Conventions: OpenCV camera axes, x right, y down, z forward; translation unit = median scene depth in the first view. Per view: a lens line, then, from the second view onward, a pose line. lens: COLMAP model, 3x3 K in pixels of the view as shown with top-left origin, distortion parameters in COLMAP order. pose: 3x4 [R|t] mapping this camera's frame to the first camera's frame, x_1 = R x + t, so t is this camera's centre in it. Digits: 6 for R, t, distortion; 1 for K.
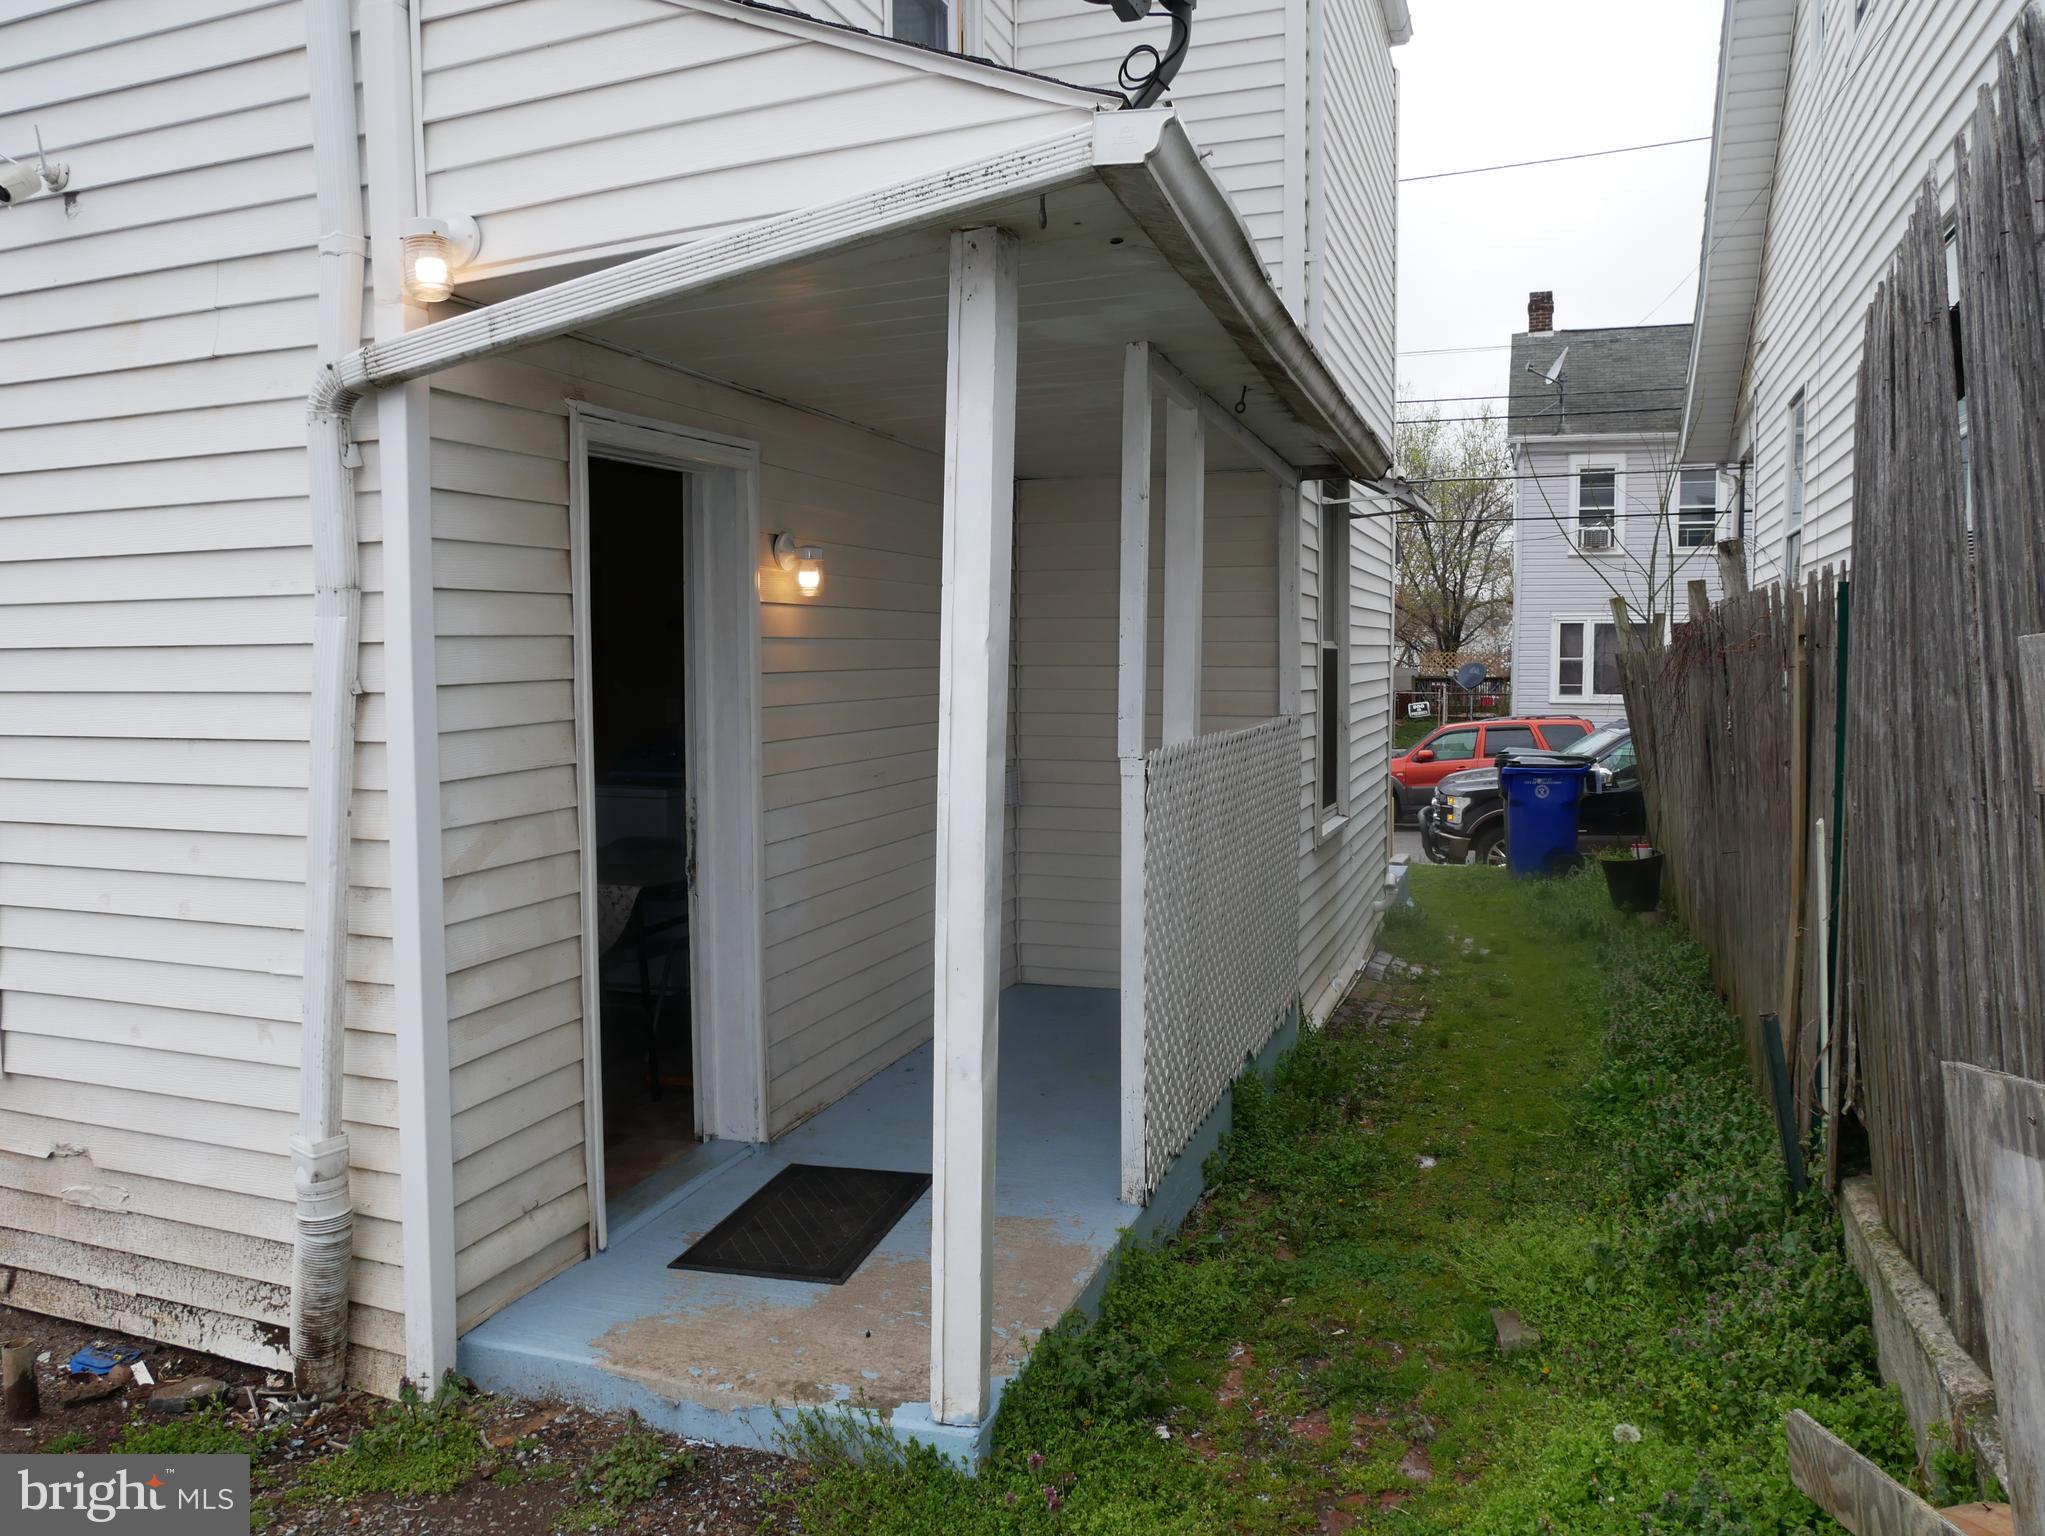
lens RADIAL K [[1475.4, 0, 1028.9], [0, 1475.4, 759.2], [0, 0, 1]] dist [-0.068952, 0.026537]
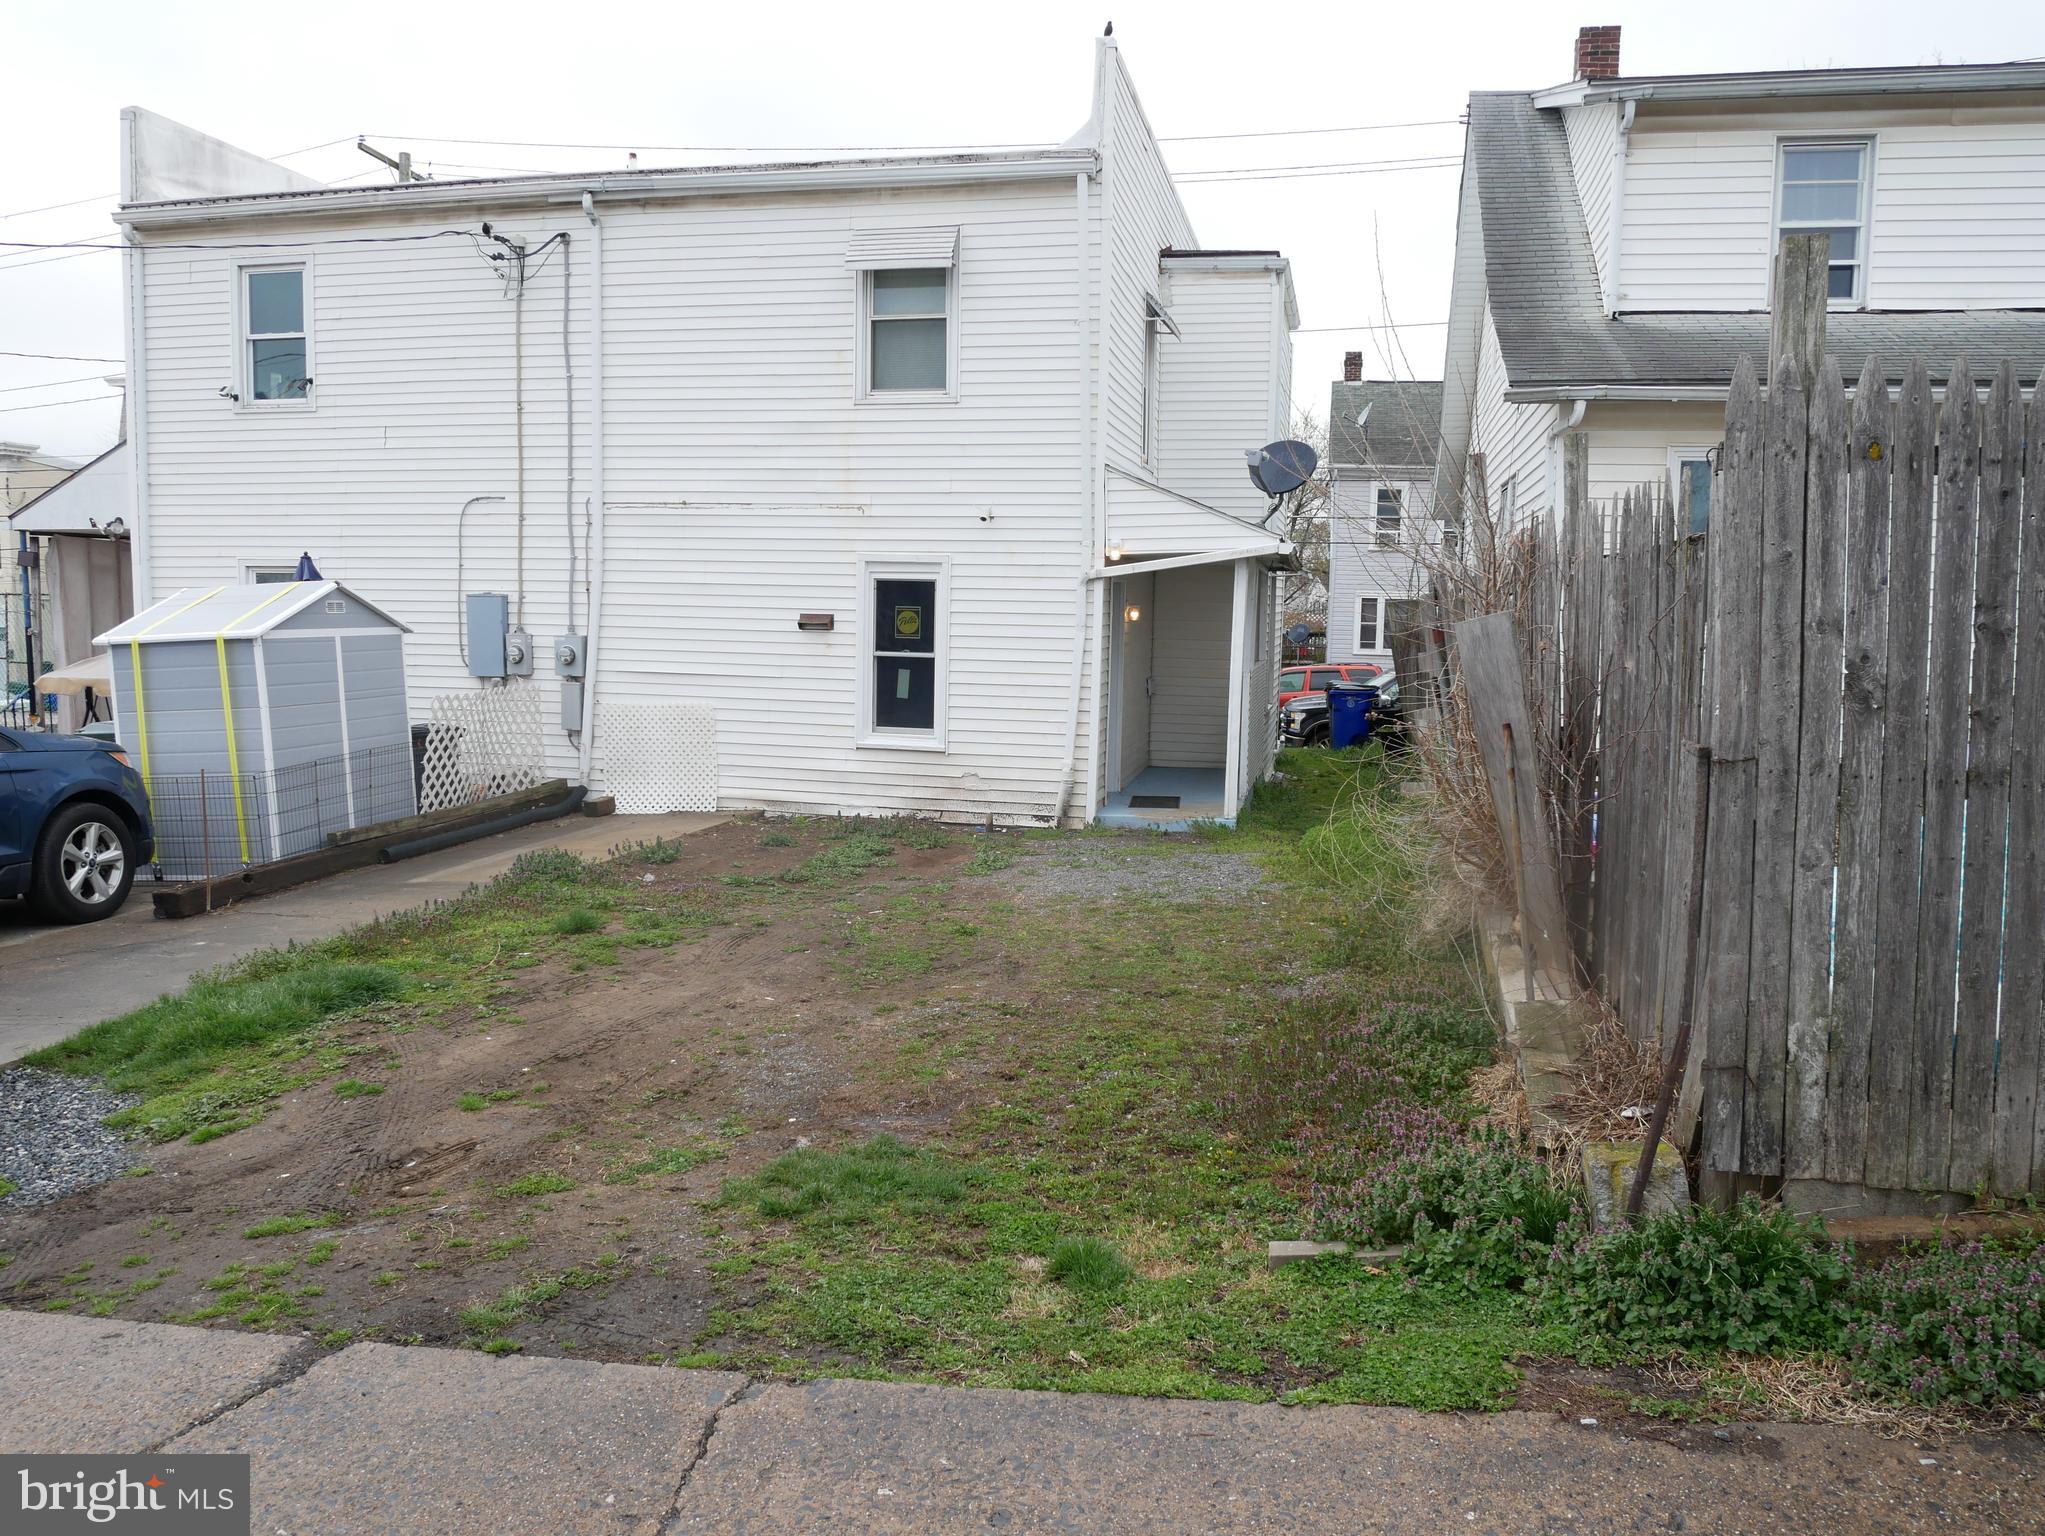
lens RADIAL K [[1475.4, 0, 1028.9], [0, 1475.4, 759.2], [0, 0, 1]] dist [-0.068952, 0.026537]
pose [[0.991673, 0.007843, 0.128542, -0.165681], [-0.012926, 0.999165, 0.038764, 0.014553], [-0.128130, -0.040102, 0.990946, -0.450873]]
